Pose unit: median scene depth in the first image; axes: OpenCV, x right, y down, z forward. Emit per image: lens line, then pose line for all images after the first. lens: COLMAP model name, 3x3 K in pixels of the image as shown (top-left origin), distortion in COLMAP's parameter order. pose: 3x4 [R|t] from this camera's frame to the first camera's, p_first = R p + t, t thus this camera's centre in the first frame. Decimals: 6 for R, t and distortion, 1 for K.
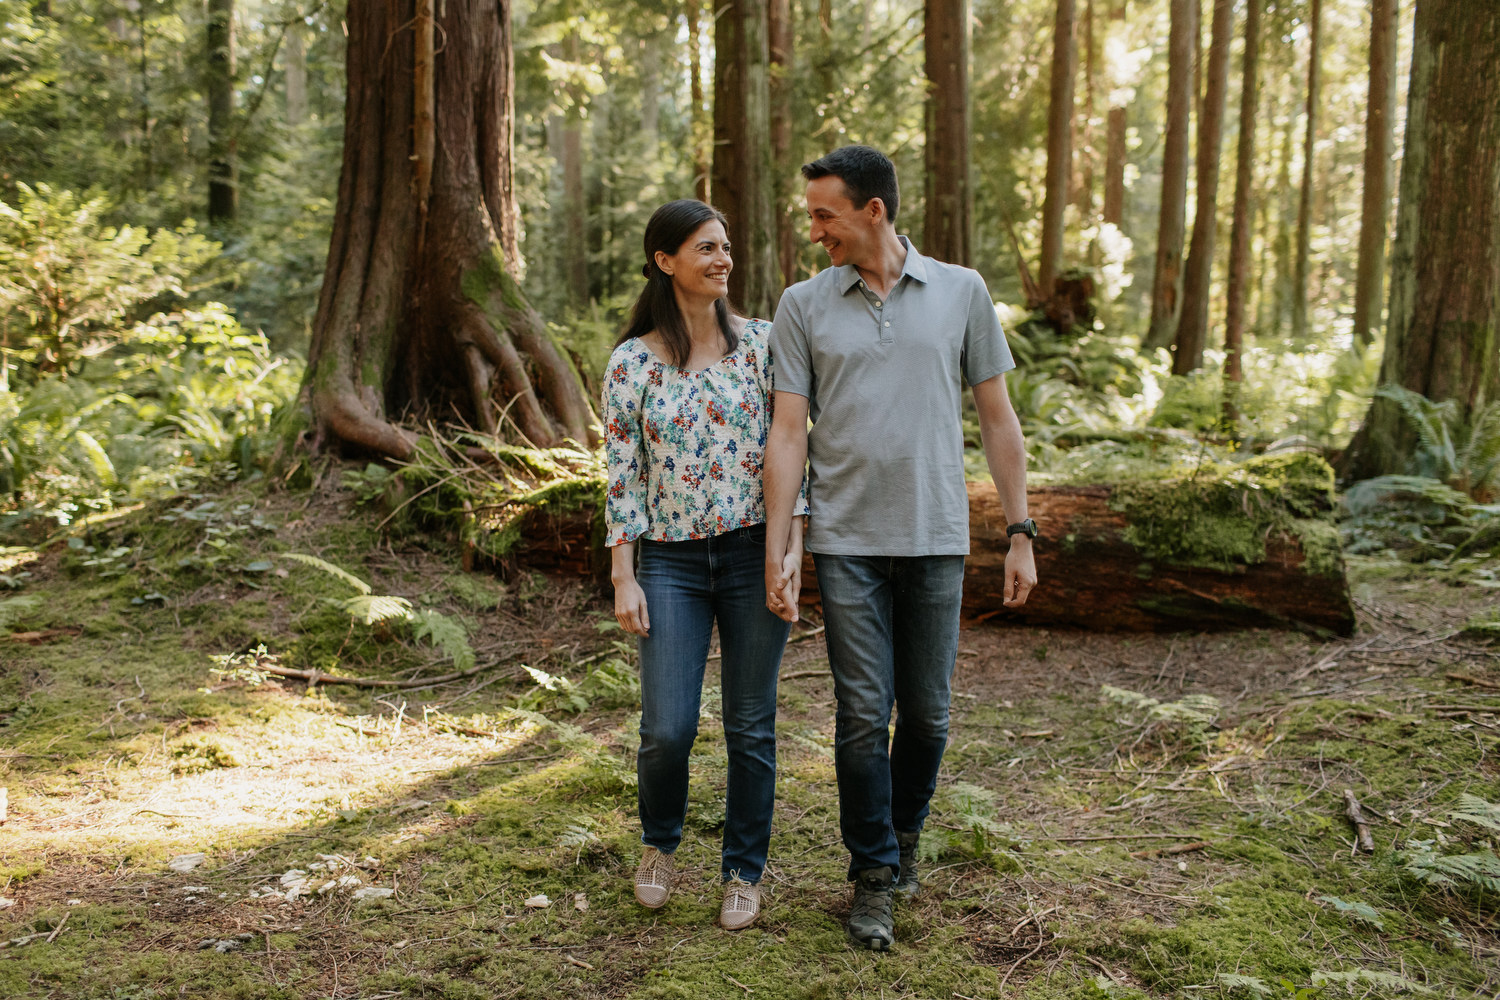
lens RADIAL K [[1355.2, 0, 750.0], [0, 1355.2, 500.0], [0, 0, 1]] dist [0.011183, -0.002403]
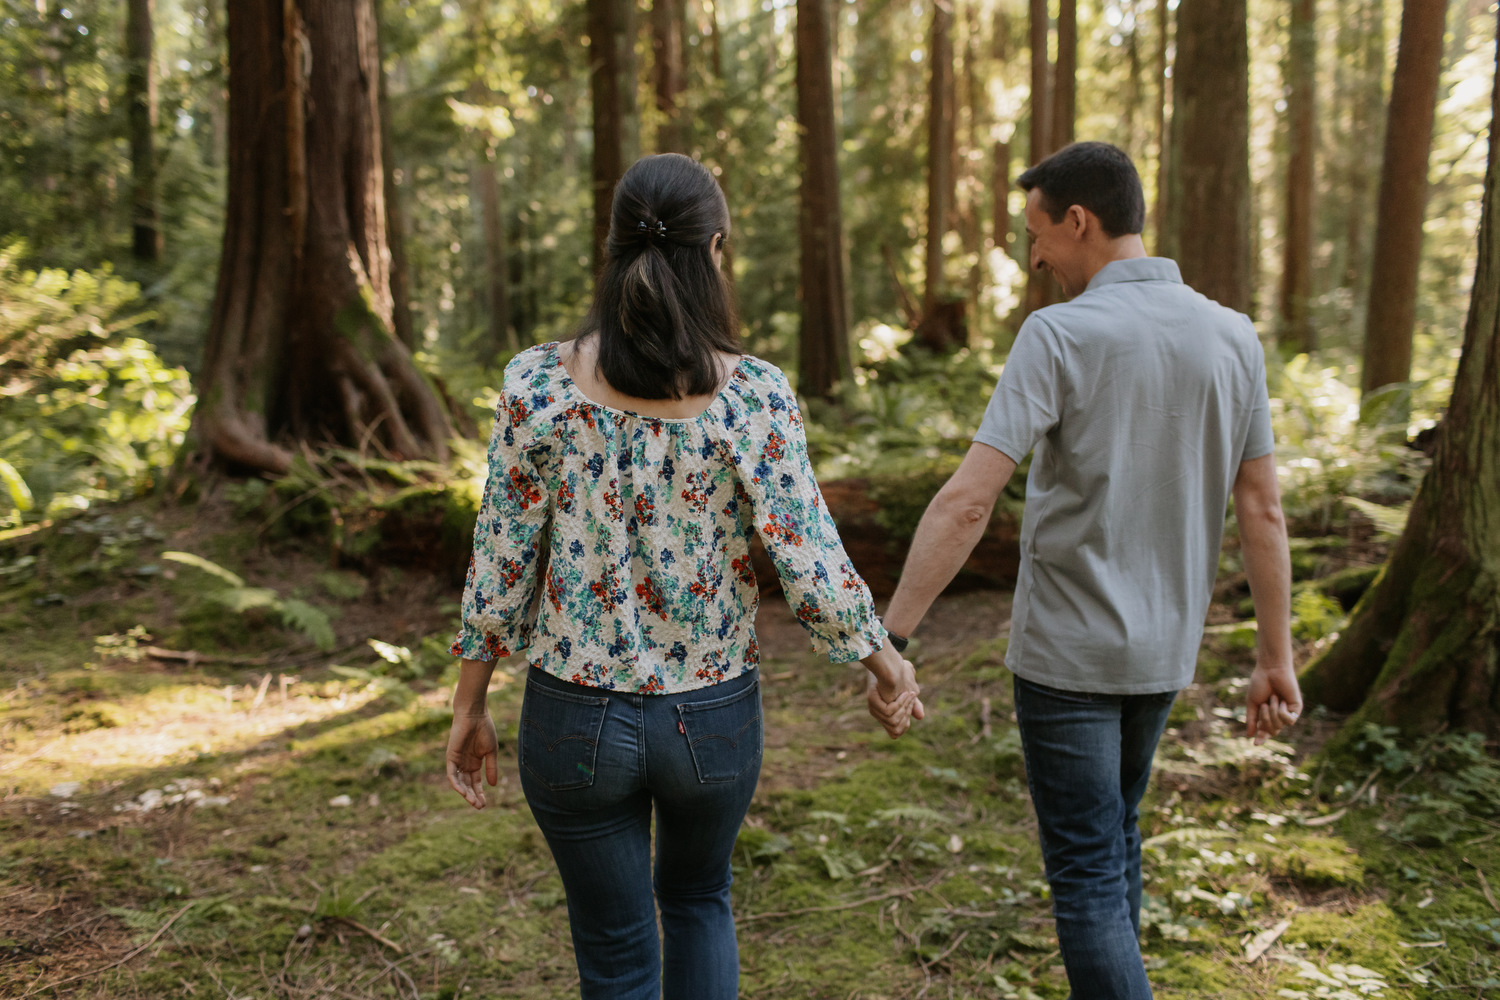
lens RADIAL K [[1327.9, 0, 779.8], [0, 1327.9, 504.4], [0, 0, 1]] dist [0.006257, -0.004393]
pose [[0.997720, -0.028519, 0.061164, 0.089835], [0.029238, 0.999513, -0.010903, 0.018096], [-0.060823, 0.012666, 0.998068, -0.137602]]
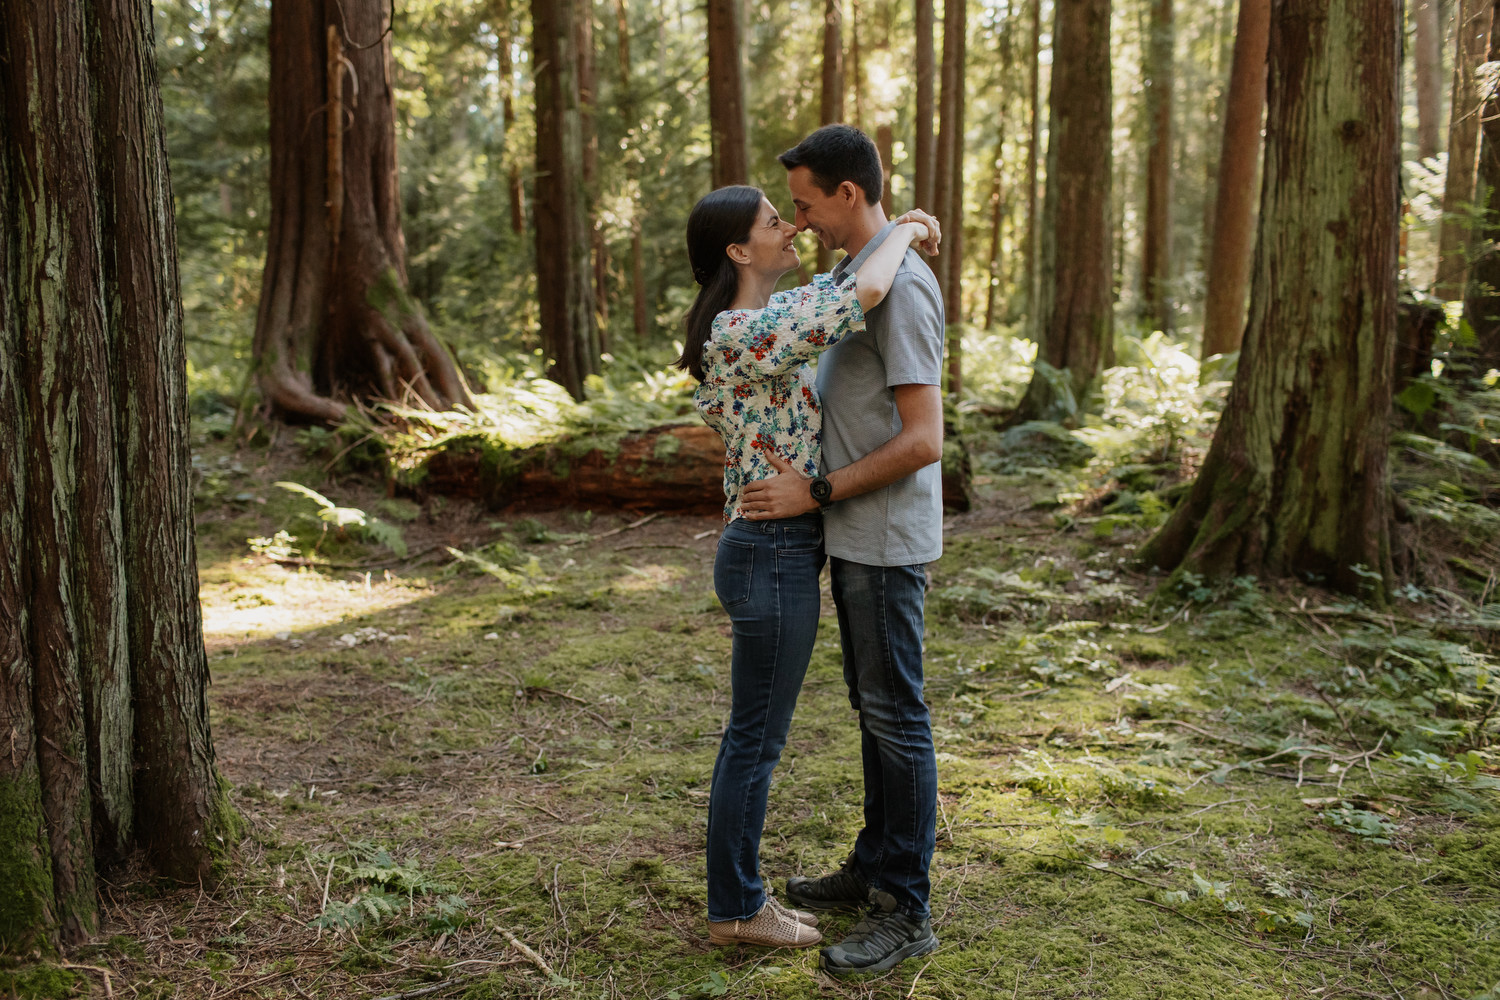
lens RADIAL K [[1355.2, 0, 750.0], [0, 1355.2, 500.0], [0, 0, 1]] dist [0.011183, -0.002403]
pose [[0.989819, -0.031458, 0.138811, -0.027207], [0.030910, 0.999504, 0.006100, 0.050561], [-0.138934, -0.001748, 0.990300, -0.416342]]
